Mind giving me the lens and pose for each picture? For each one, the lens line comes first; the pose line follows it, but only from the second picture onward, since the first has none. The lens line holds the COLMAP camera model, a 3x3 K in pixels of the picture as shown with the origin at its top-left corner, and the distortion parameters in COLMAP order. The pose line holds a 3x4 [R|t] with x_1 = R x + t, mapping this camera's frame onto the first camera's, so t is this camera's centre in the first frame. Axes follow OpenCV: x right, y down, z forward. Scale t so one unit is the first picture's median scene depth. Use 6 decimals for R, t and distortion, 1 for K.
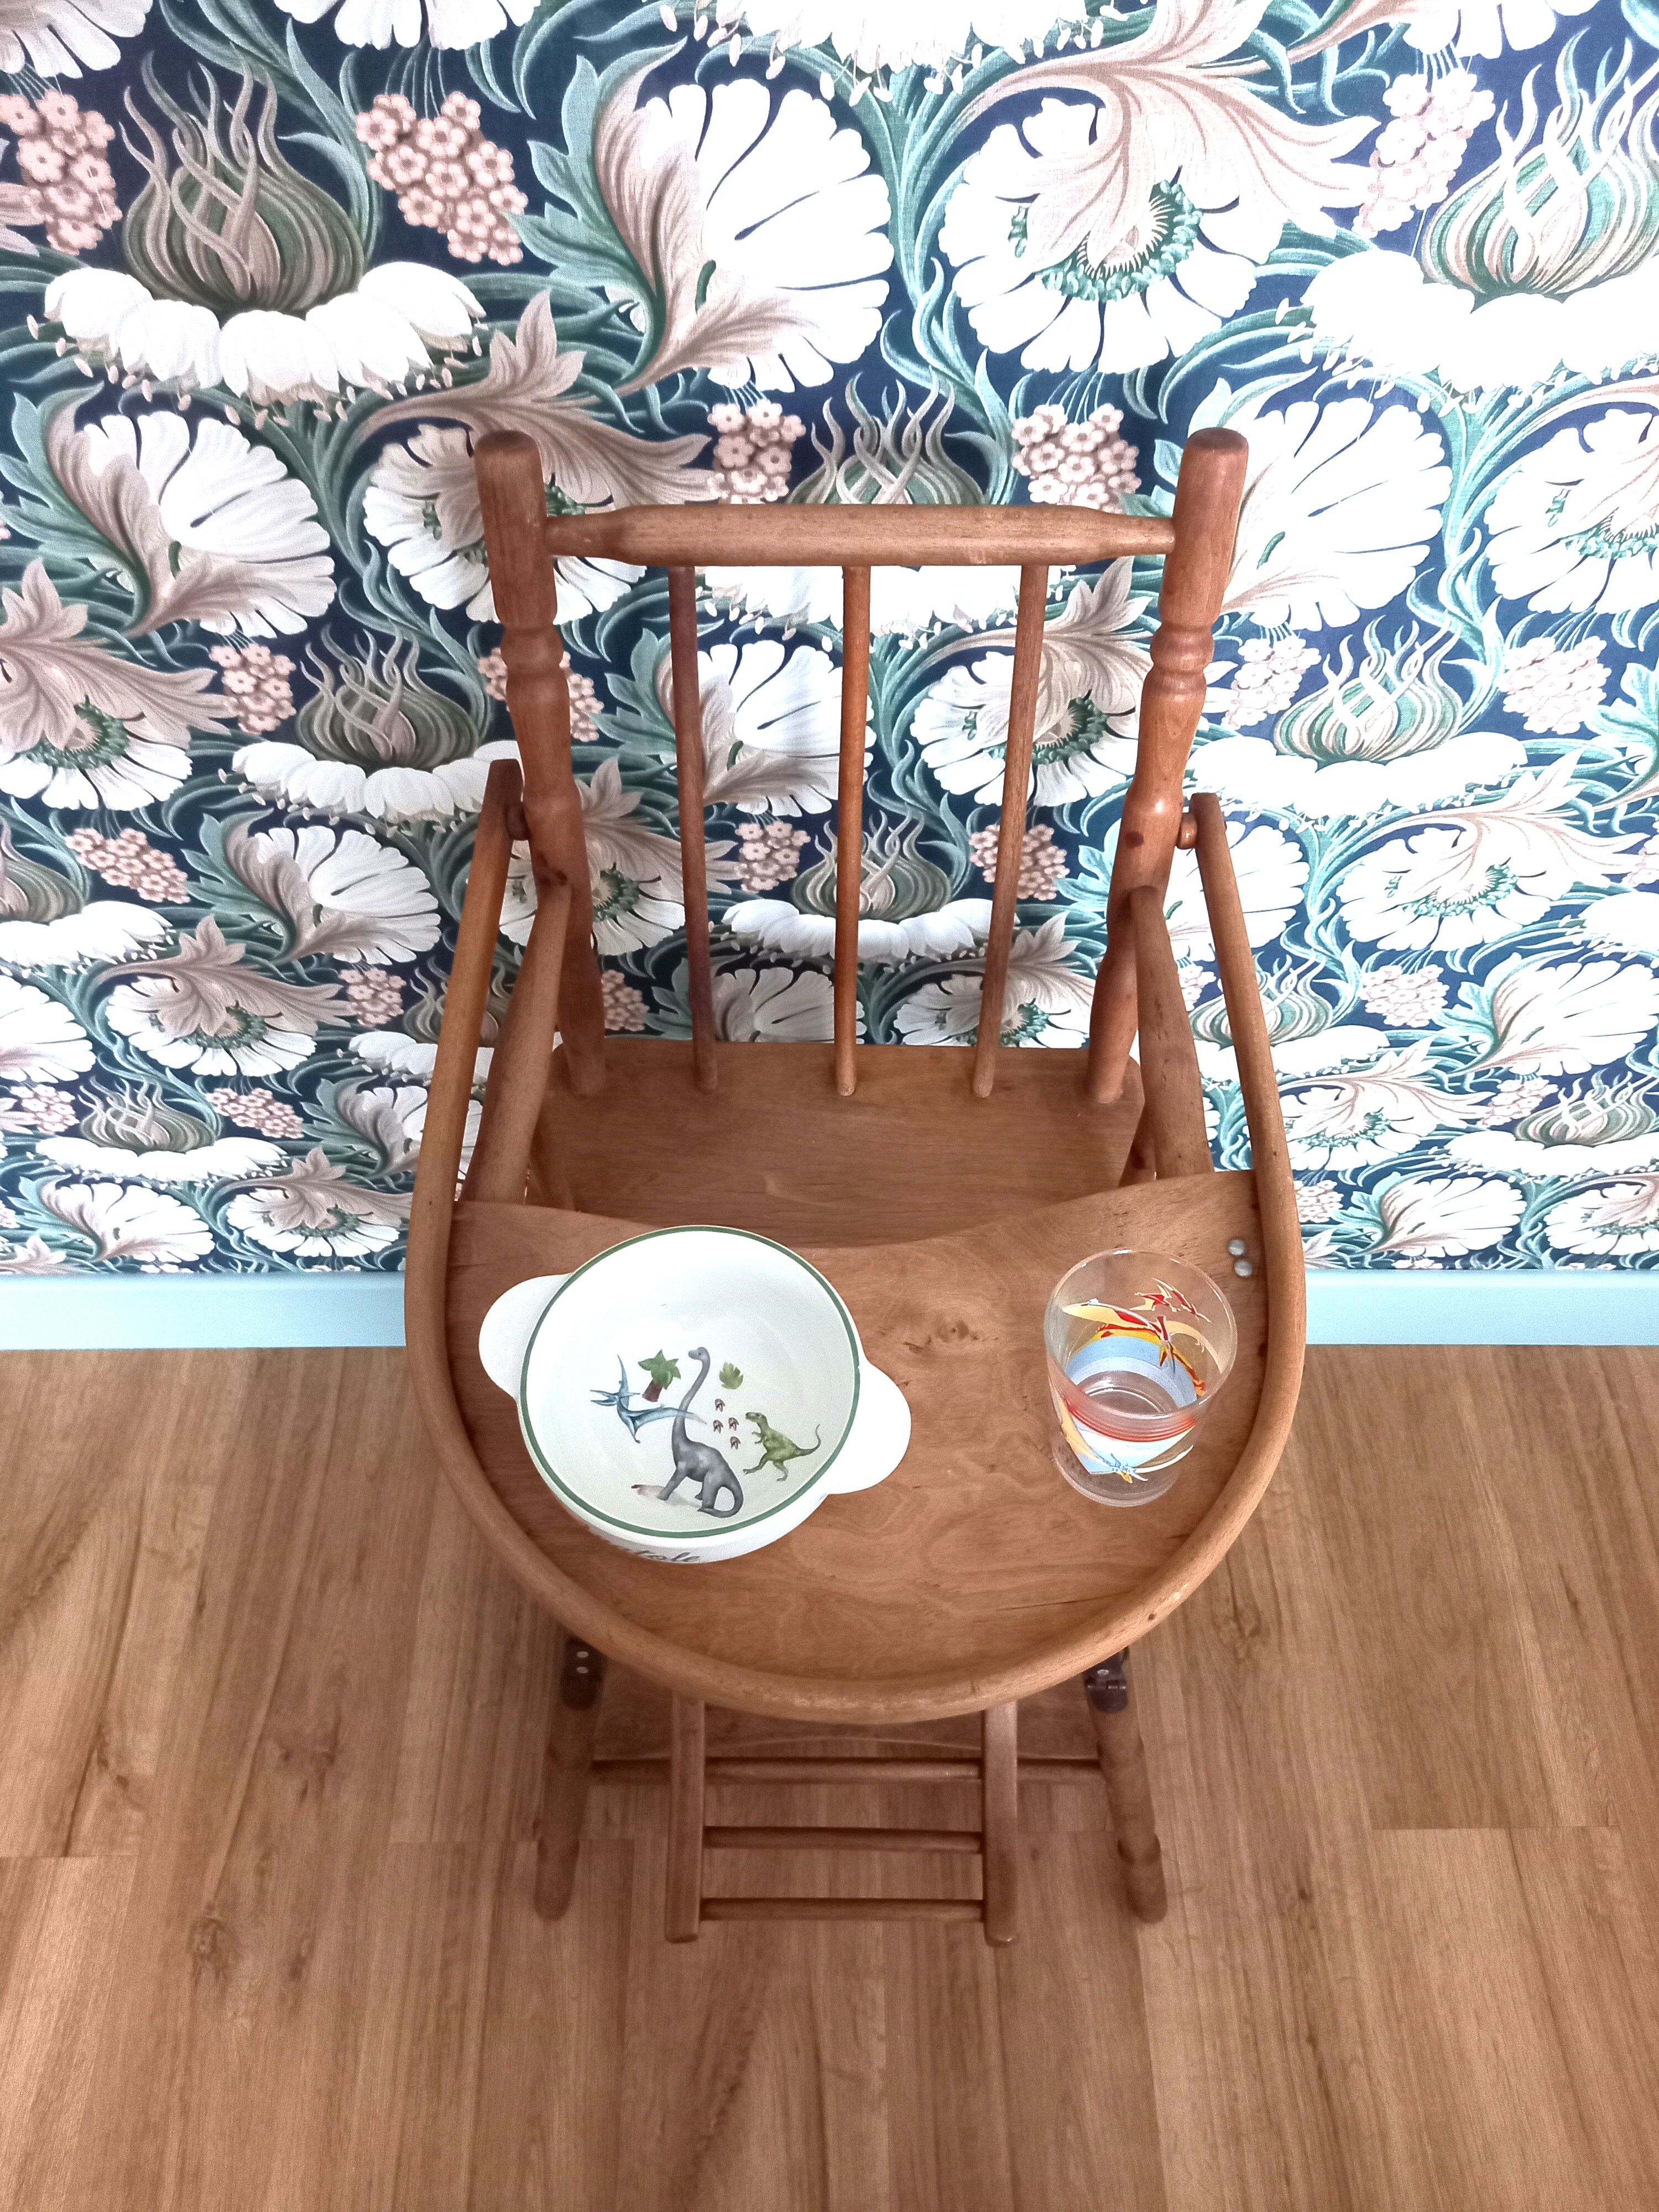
lens RADIAL K [[1630.2, 0, 831.4], [0, 1630.2, 1112.4], [0, 0, 1]] dist [0.068985, -0.075910]
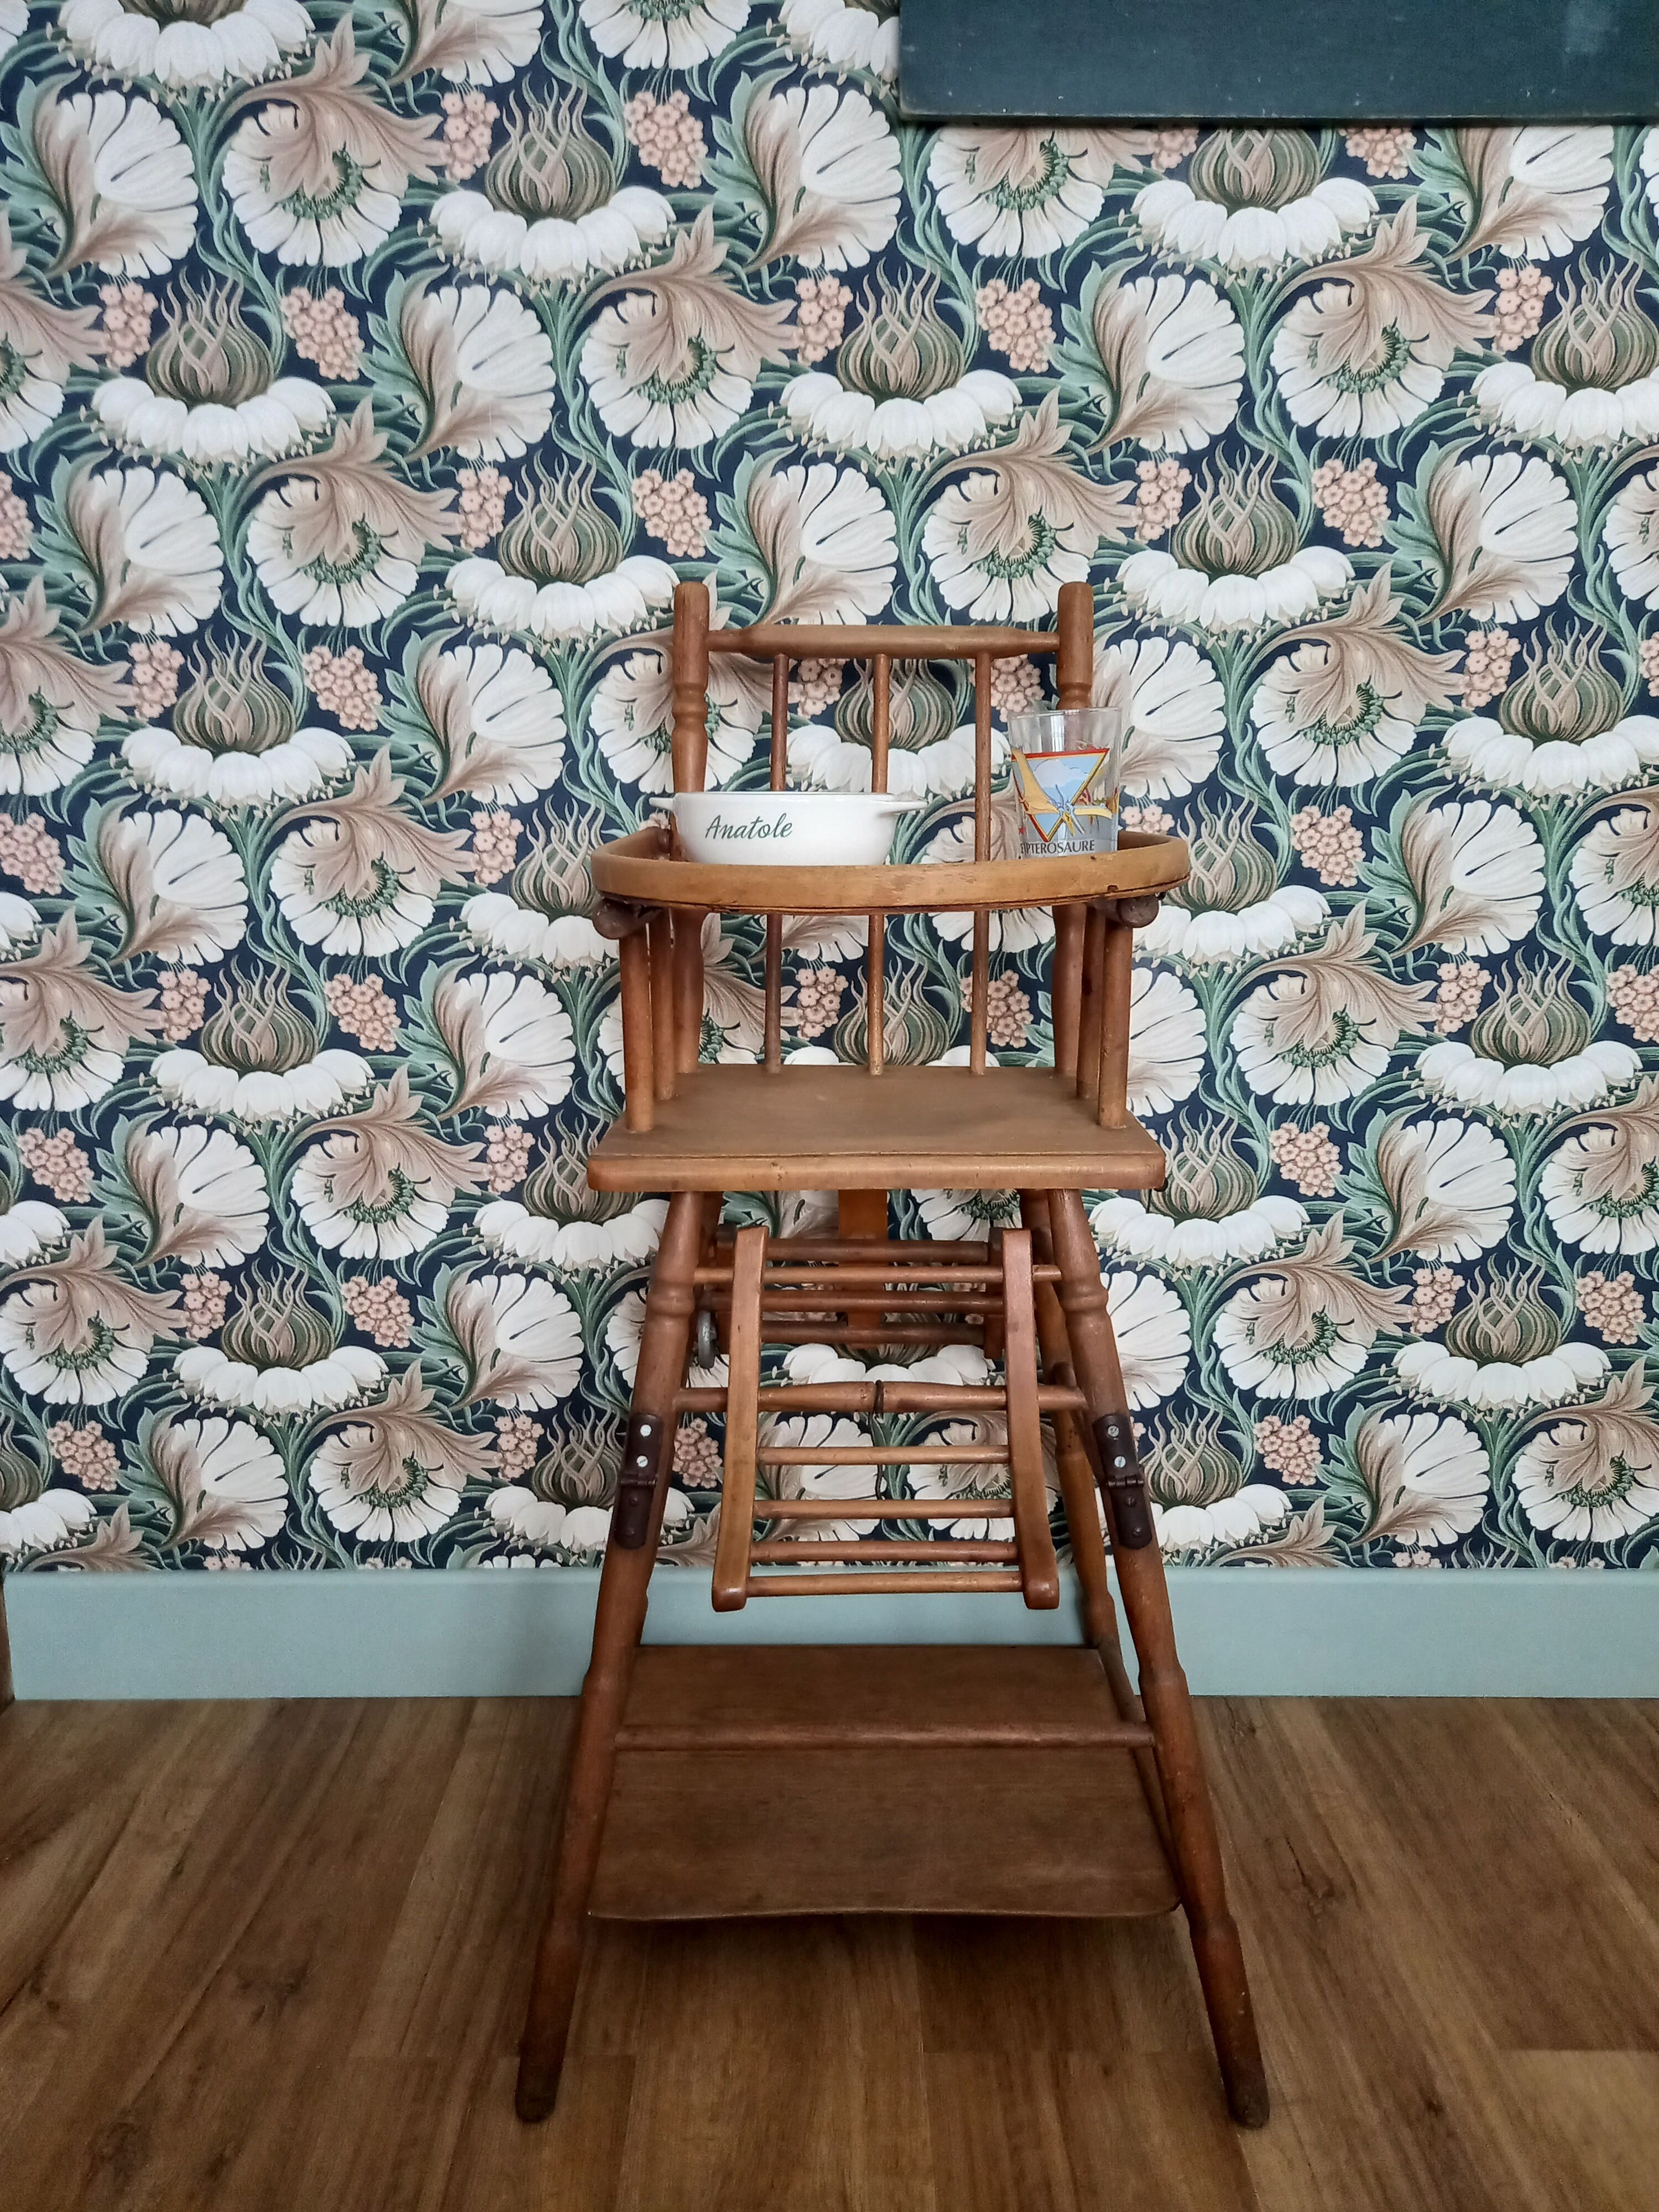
lens RADIAL K [[1624.9, 0, 829.5], [0, 1624.9, 1106.0], [0, 0, 1]] dist [0.052263, -0.056503]
pose [[0.999981, 0.003432, -0.005179, -0.023132], [-0.006075, 0.715104, -0.698992, 0.974128], [0.001305, 0.699010, 0.715111, 0.070657]]
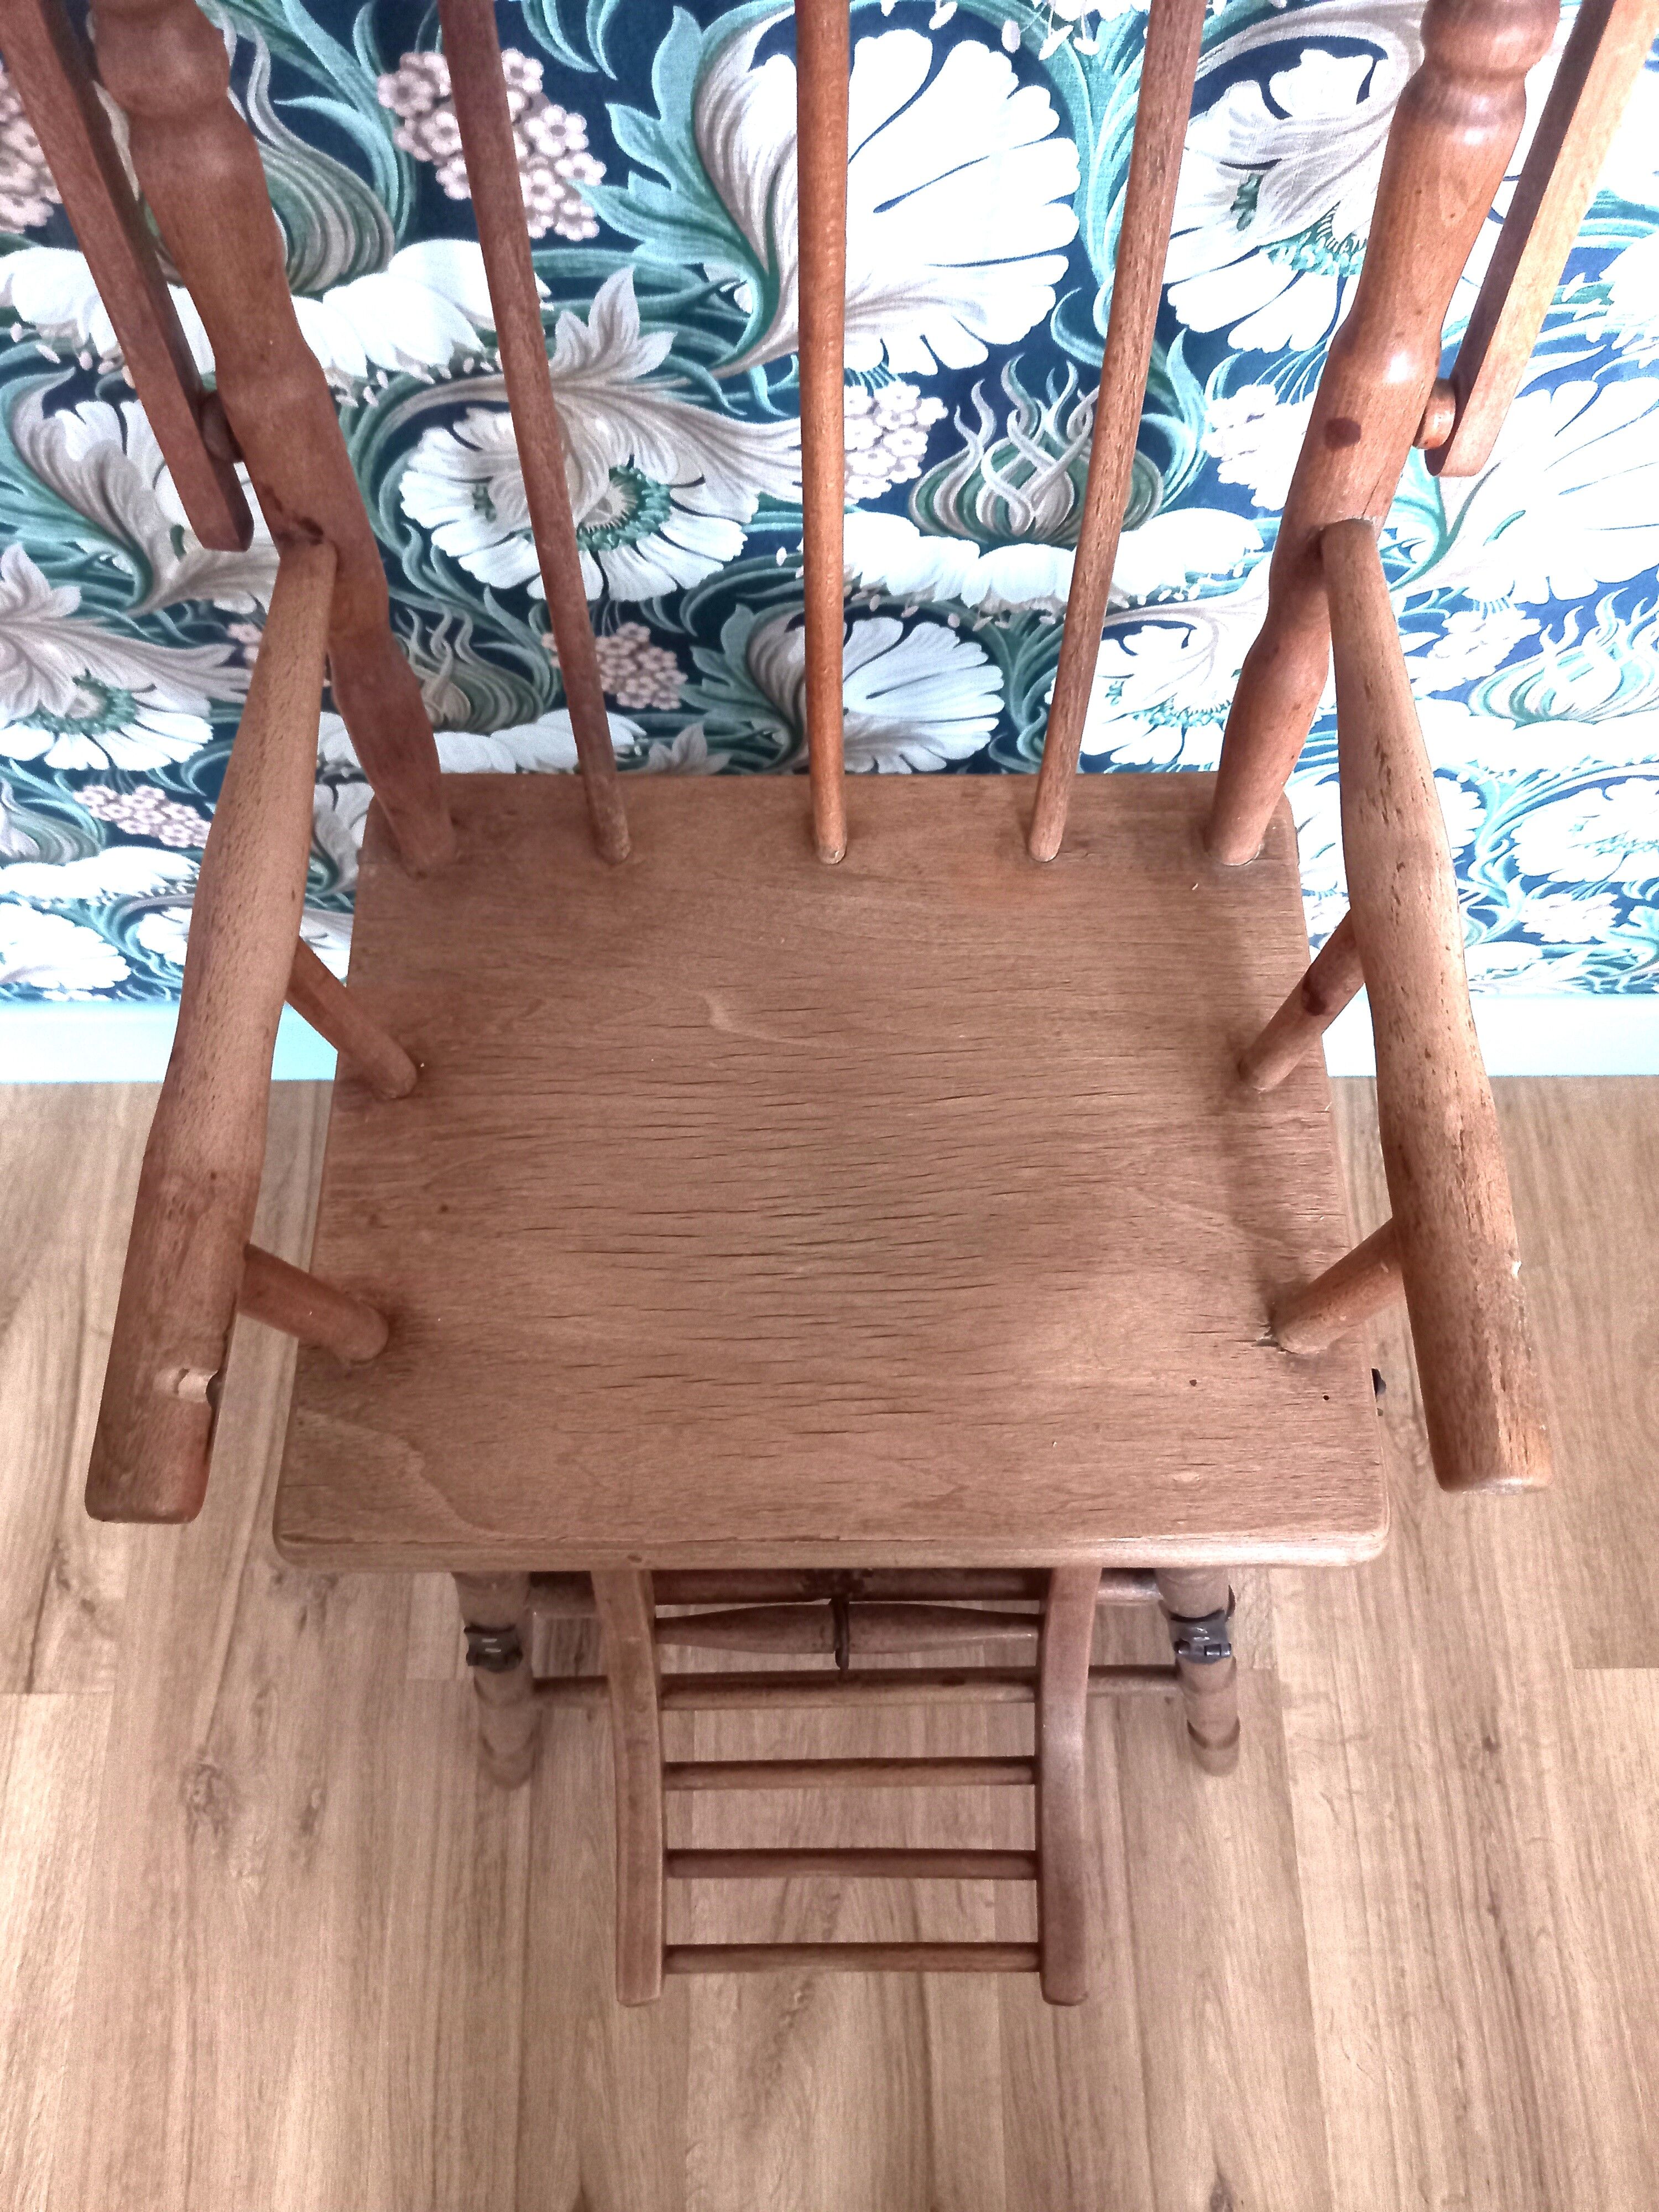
lens RADIAL K [[1638.8, 0, 829.5], [0, 1638.8, 1106.0], [0, 0, 1]] dist [0.048767, -0.056486]
pose [[0.999900, -0.002188, -0.013954, -0.053709], [0.005586, 0.968653, 0.248356, -0.075105], [0.012973, -0.248409, 0.968568, 0.361754]]
